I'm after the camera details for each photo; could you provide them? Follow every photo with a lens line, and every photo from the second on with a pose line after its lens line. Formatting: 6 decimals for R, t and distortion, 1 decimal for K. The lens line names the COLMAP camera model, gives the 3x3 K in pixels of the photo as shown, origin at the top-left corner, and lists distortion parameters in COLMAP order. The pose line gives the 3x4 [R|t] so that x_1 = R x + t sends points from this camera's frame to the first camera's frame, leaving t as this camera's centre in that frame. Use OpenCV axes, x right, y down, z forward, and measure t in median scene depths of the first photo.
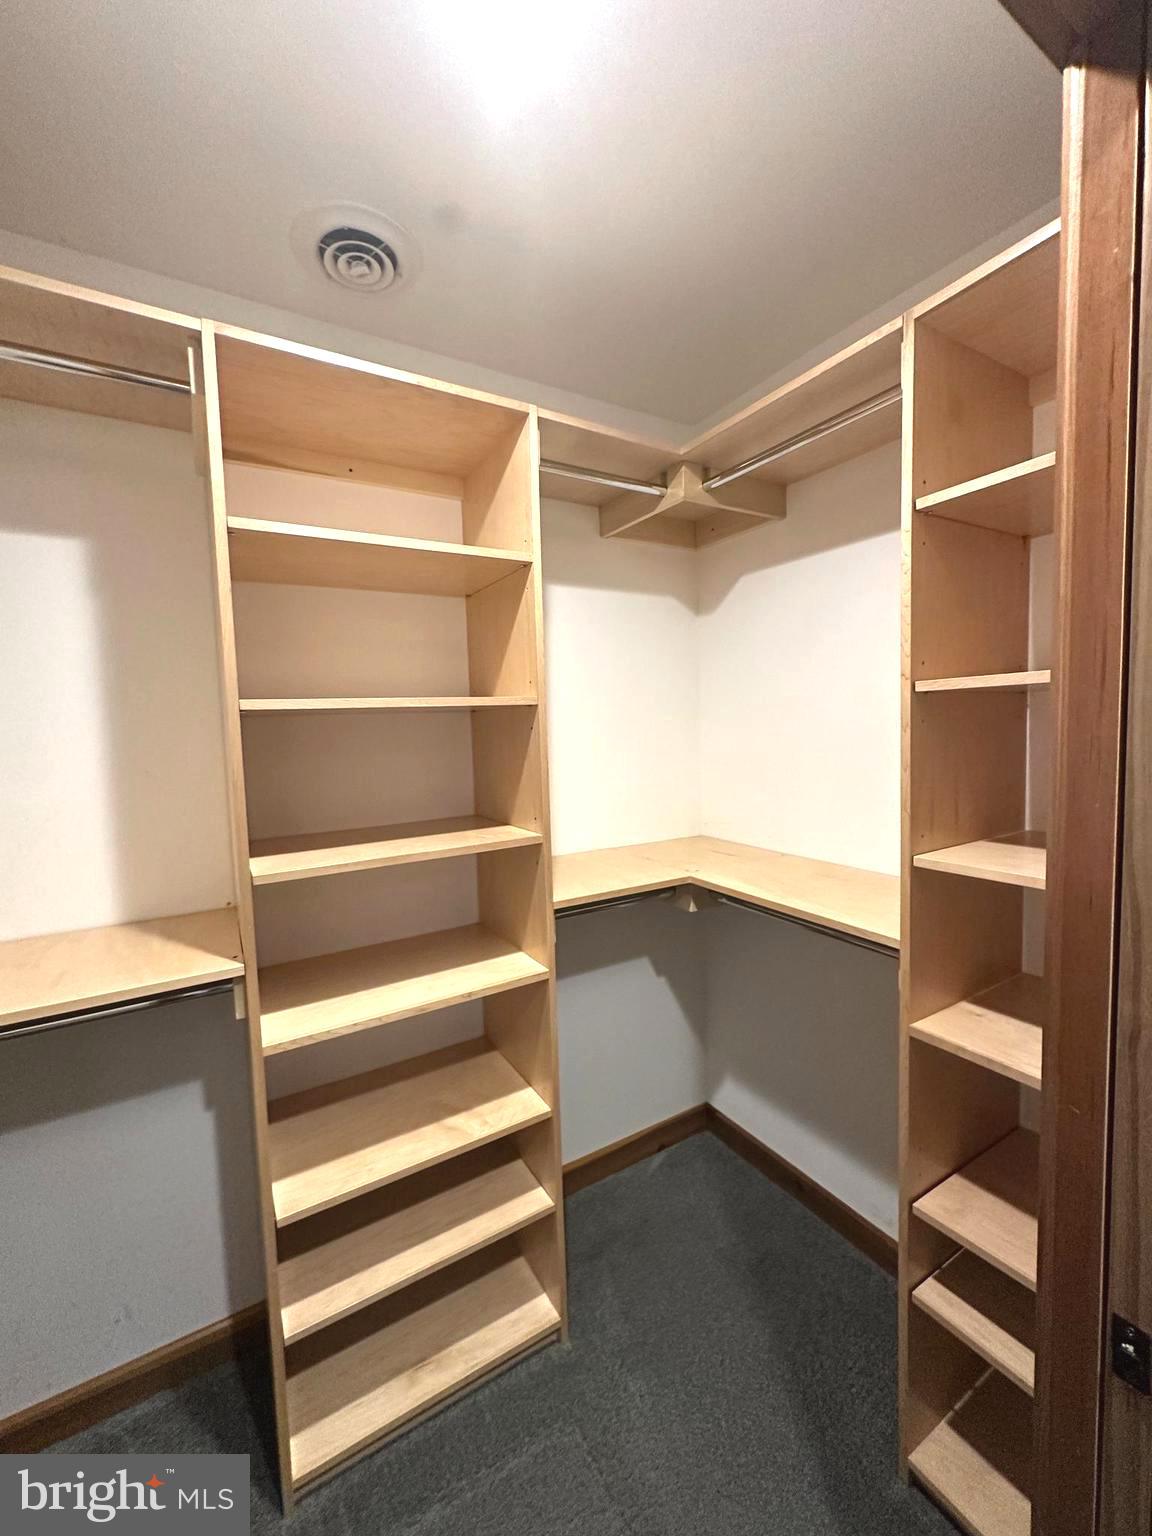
lens RADIAL K [[614.6, 0, 577.6], [0, 614.6, 766.8], [0, 0, 1]] dist [-0.000111, 0.000663]
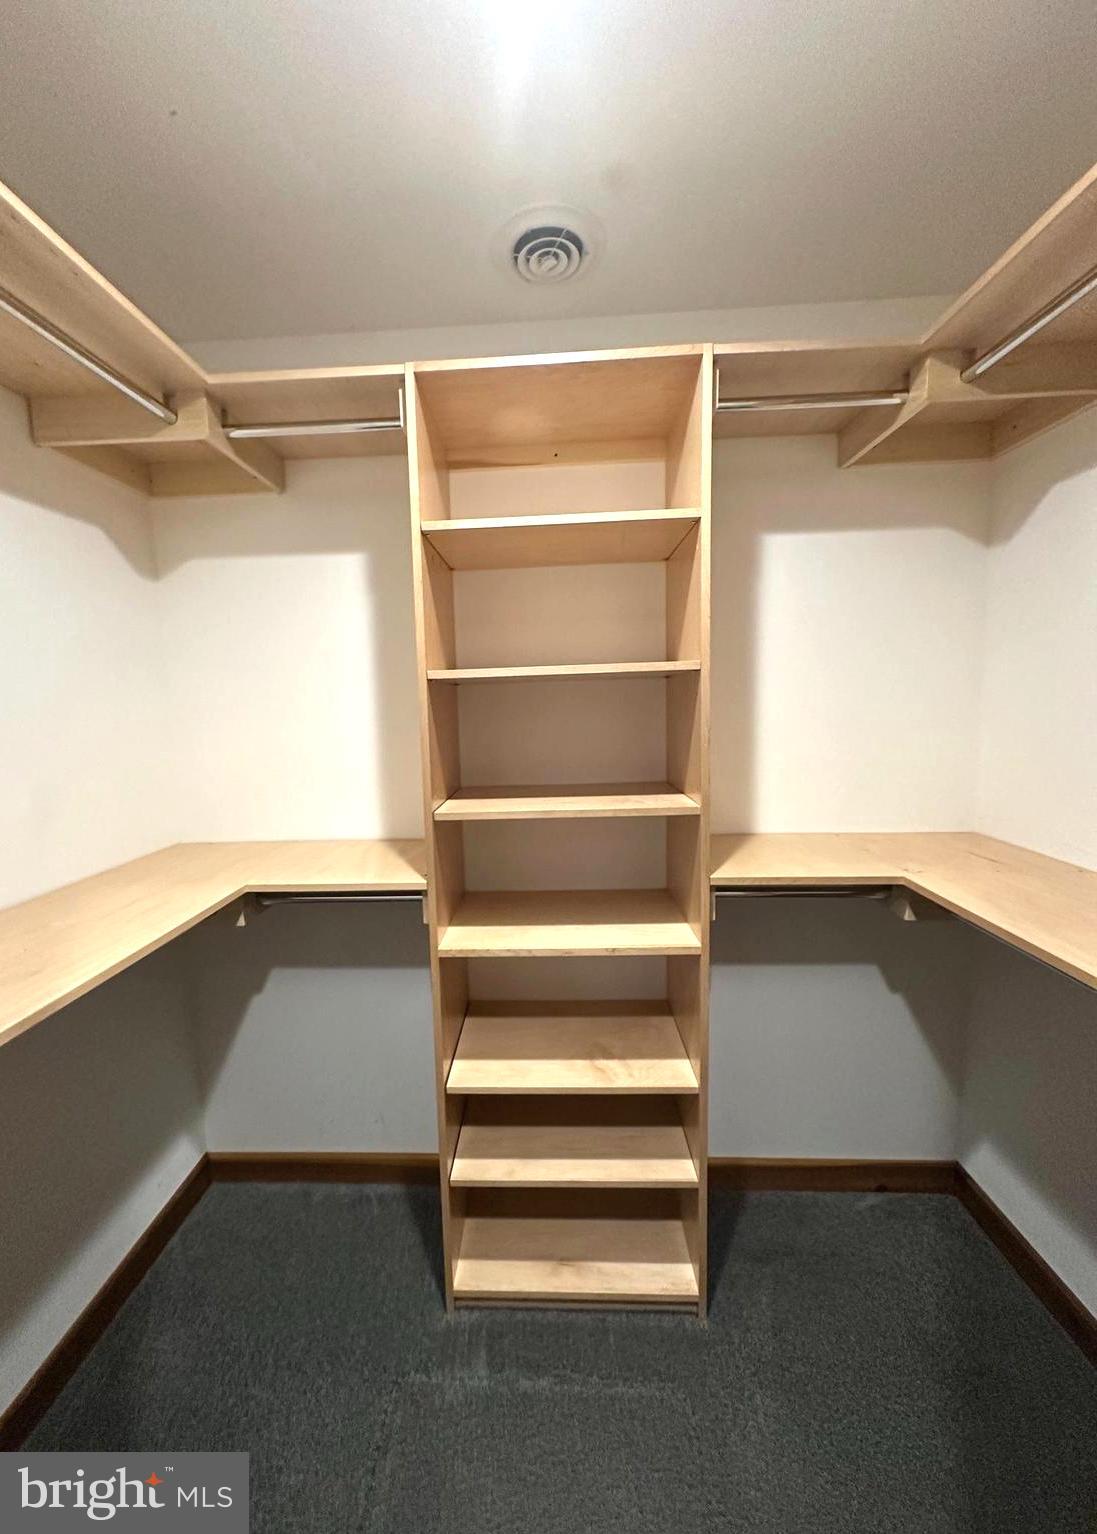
lens RADIAL K [[625.7, 0, 548.5], [0, 625.7, 767.0], [0, 0, 1]] dist [0.000363, 0.000314]
pose [[0.830908, 0.066198, -0.552458, 0.272307], [-0.036465, 0.997242, 0.064650, -0.004383], [0.555214, -0.033573, 0.831030, 0.057694]]
